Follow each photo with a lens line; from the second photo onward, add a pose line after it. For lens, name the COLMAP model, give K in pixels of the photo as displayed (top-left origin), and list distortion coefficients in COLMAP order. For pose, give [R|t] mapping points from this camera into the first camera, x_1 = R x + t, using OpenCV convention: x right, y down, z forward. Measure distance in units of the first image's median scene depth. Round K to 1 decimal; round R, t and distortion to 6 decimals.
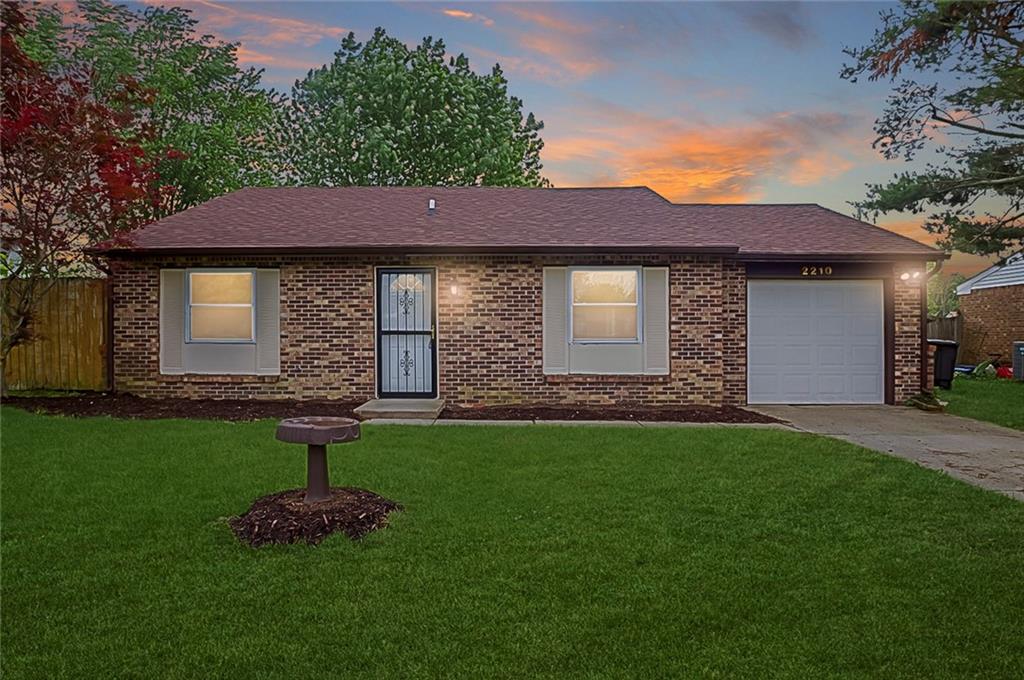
lens RADIAL K [[599.9, 0, 512.0], [0, 599.9, 317.6], [0, 0, 1]] dist [-0.027129, -0.000292]
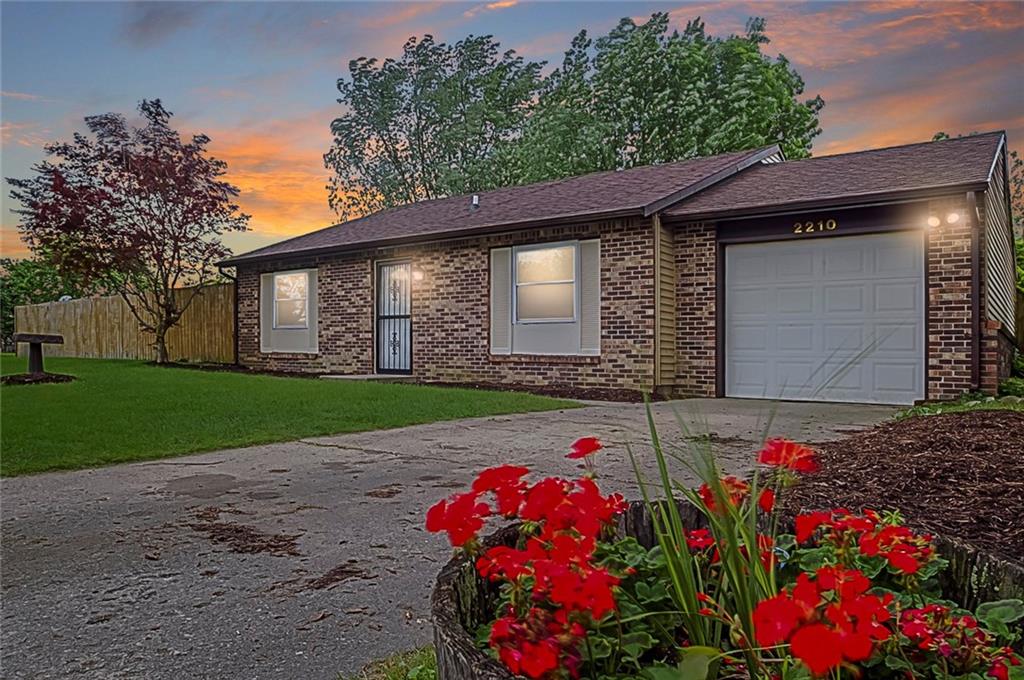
lens RADIAL K [[719.0, 0, 512.0], [0, 719.0, 340.0], [0, 0, 1]] dist [-0.036393, -0.000575]
pose [[0.804328, -0.007077, -0.594143, 0.813365], [0.002127, 0.999957, -0.009031, 0.081782], [0.594182, 0.006000, 0.804308, 0.035620]]
